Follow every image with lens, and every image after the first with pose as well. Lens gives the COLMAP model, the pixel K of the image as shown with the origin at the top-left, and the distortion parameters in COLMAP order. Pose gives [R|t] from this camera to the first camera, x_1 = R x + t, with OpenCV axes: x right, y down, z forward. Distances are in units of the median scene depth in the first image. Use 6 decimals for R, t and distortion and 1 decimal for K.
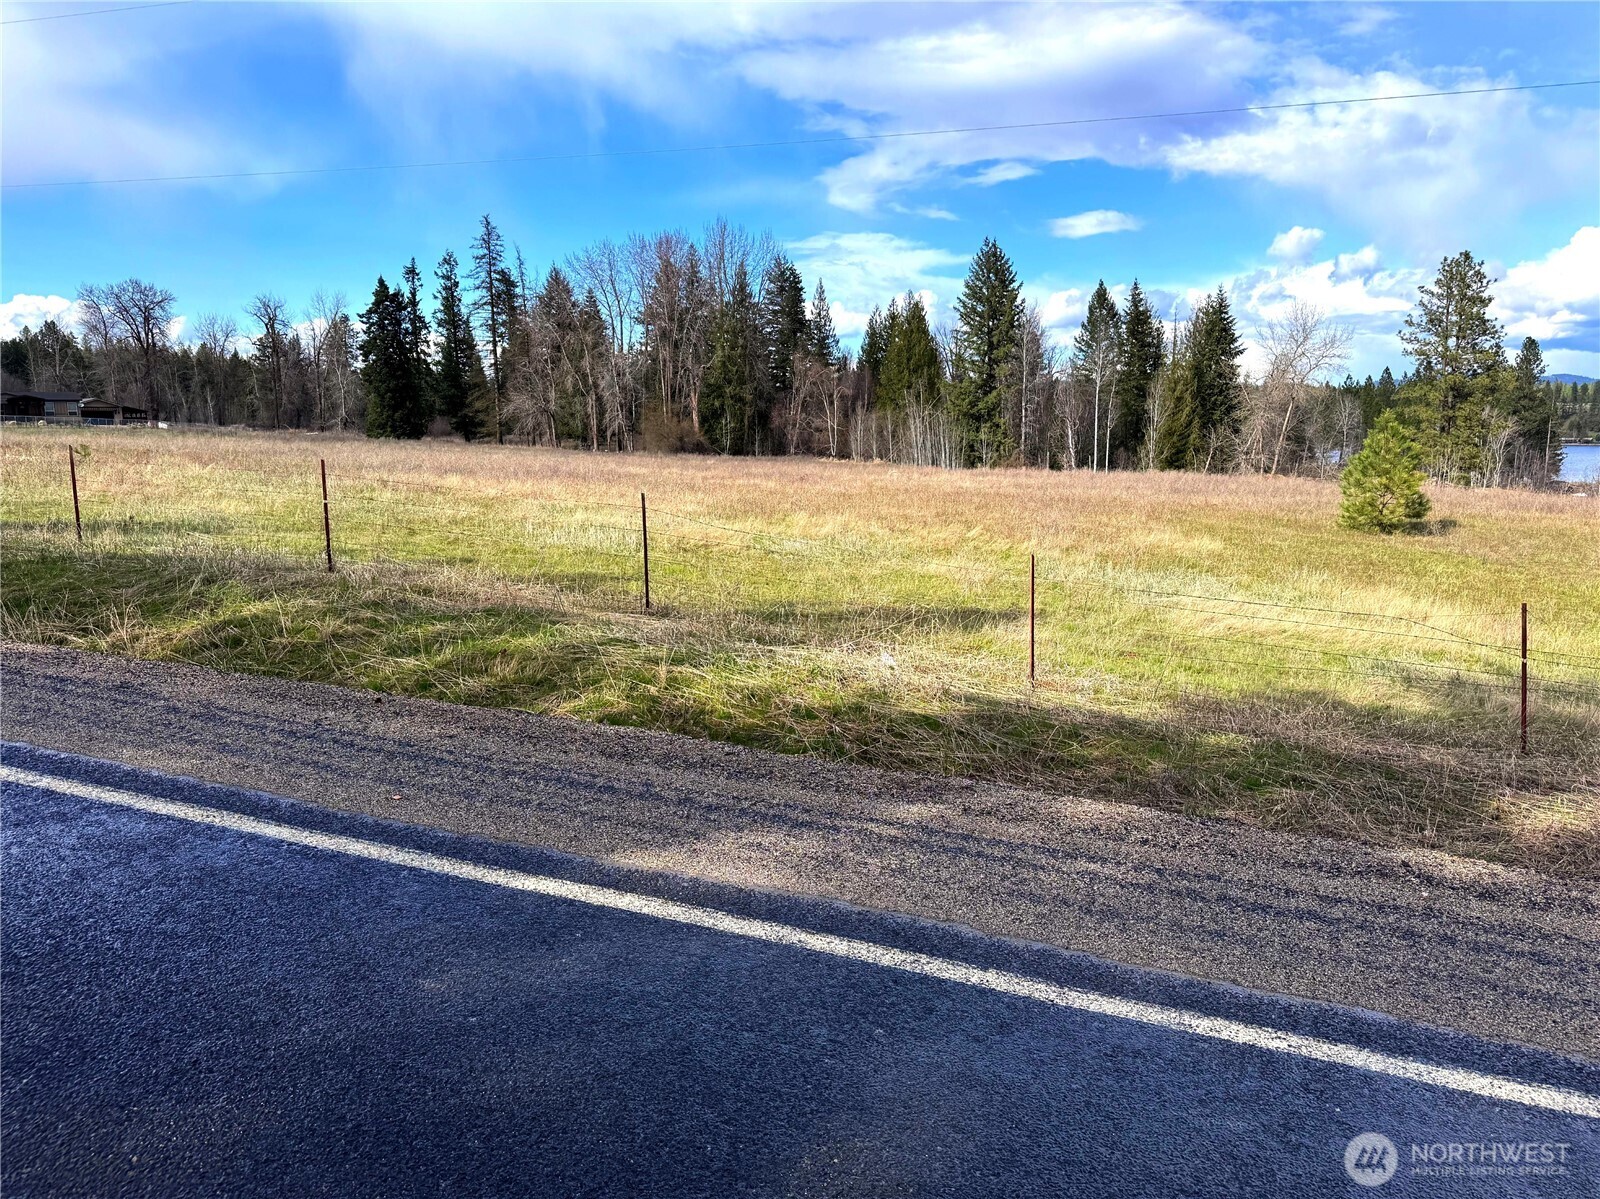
lens RADIAL K [[1122.8, 0, 804.7], [0, 1122.8, 599.6], [0, 0, 1]] dist [0.066732, -0.002835]
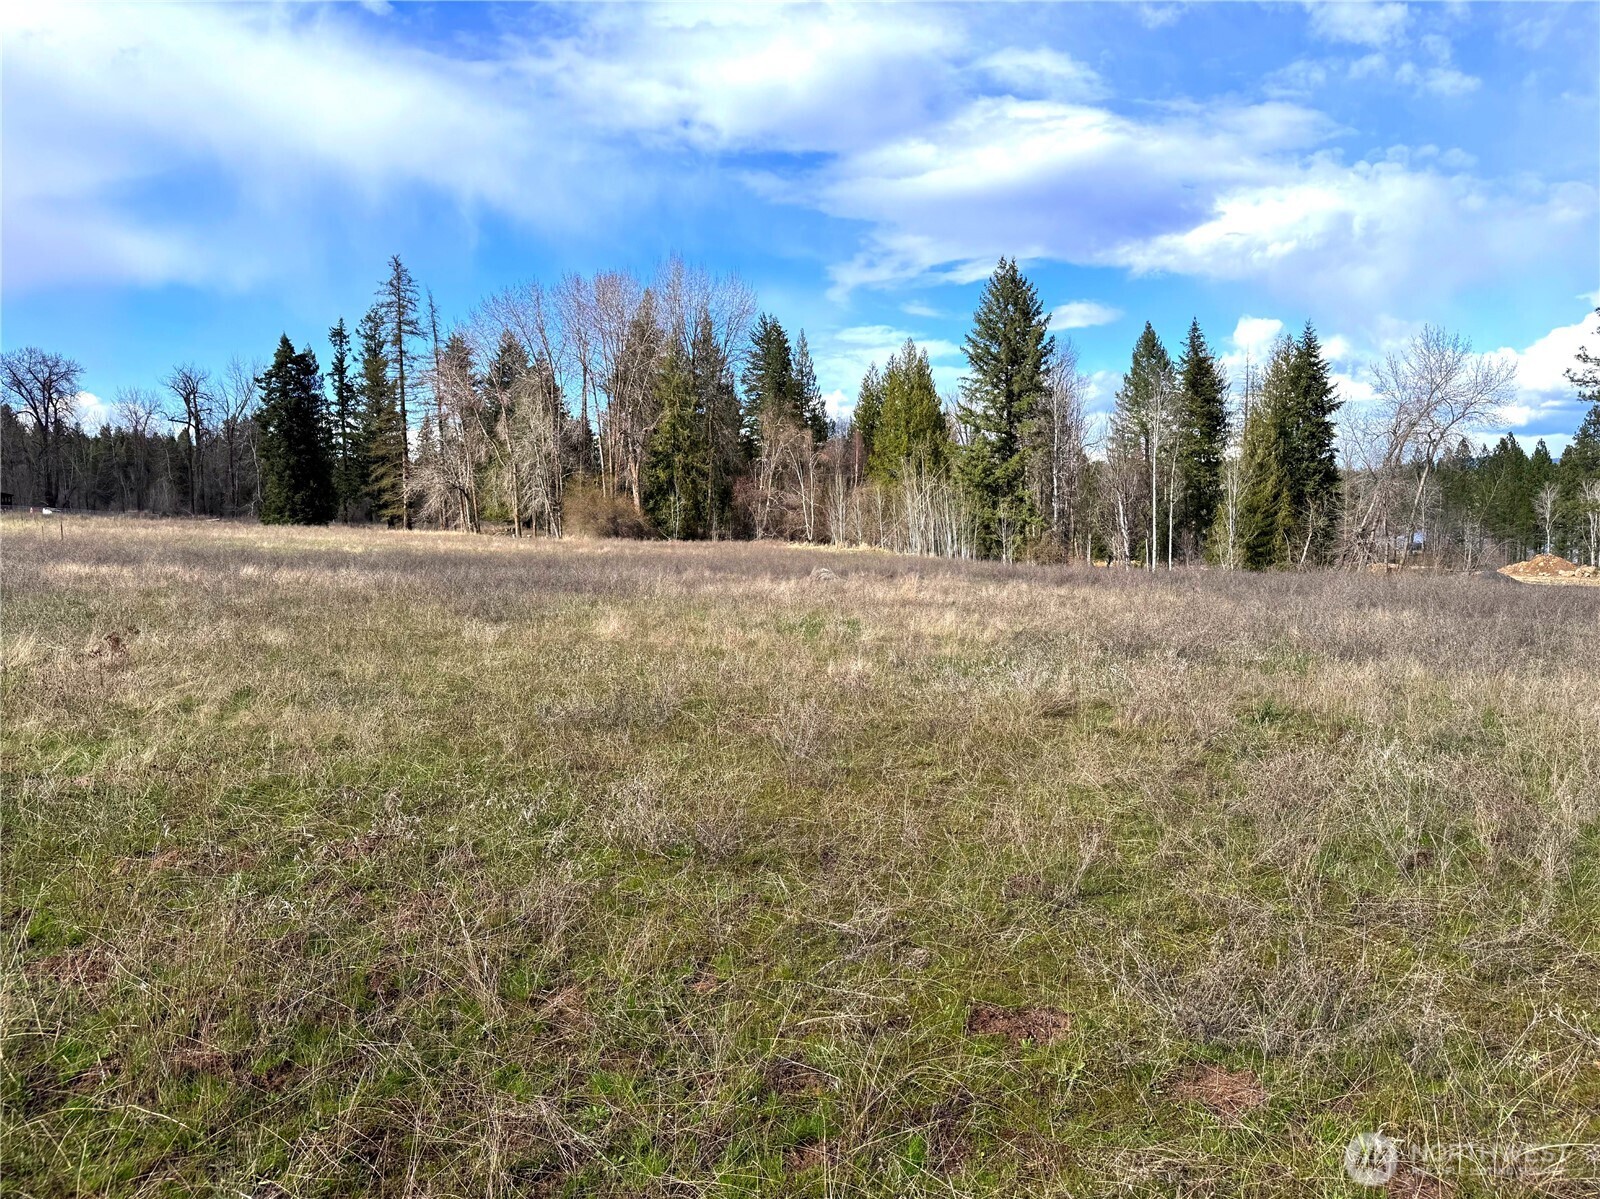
lens RADIAL K [[1122.8, 0, 798.2], [0, 1122.8, 594.9], [0, 0, 1]] dist [0.066732, -0.002835]
pose [[0.999644, -0.003526, -0.026429, 0.036316], [0.001365, 0.996684, -0.081354, -0.026160], [0.026628, 0.081289, 0.996335, 0.218497]]
